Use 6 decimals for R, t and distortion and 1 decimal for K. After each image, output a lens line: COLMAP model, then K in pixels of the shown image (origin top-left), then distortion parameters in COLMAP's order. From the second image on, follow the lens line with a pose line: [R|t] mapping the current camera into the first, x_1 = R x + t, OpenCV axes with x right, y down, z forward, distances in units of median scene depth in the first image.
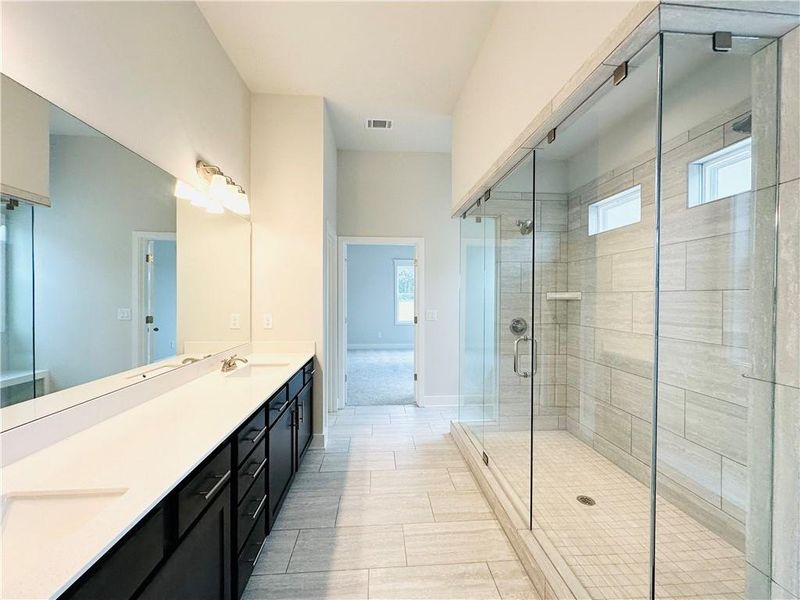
lens RADIAL K [[316.8, 0, 400.0], [0, 316.8, 300.0], [0, 0, 1]] dist [-0.000555, -0.000173]
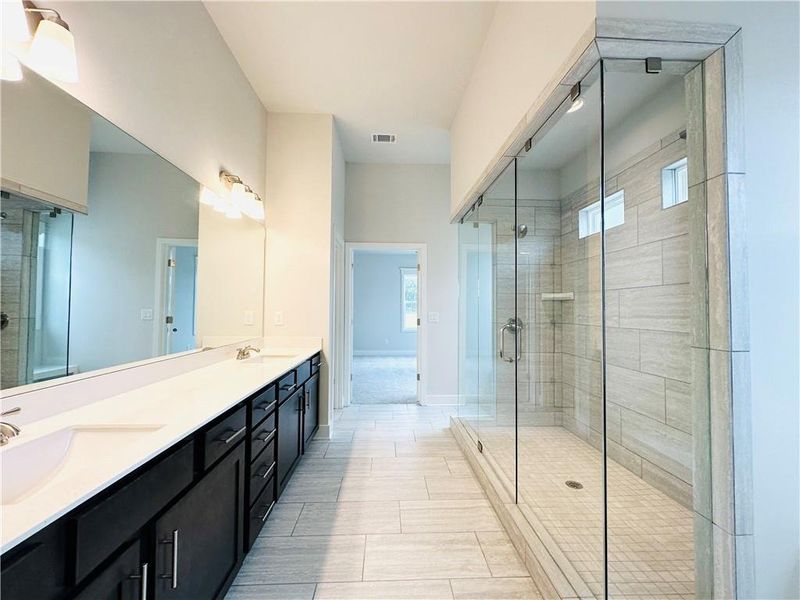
lens RADIAL K [[316.8, 0, 400.0], [0, 316.8, 300.0], [0, 0, 1]] dist [-0.000555, -0.000173]
pose [[0.999567, 0.002223, -0.029324, 0.032914], [-0.003341, 0.999268, -0.038113, 0.053268], [0.029218, 0.038194, 0.998843, -0.082888]]
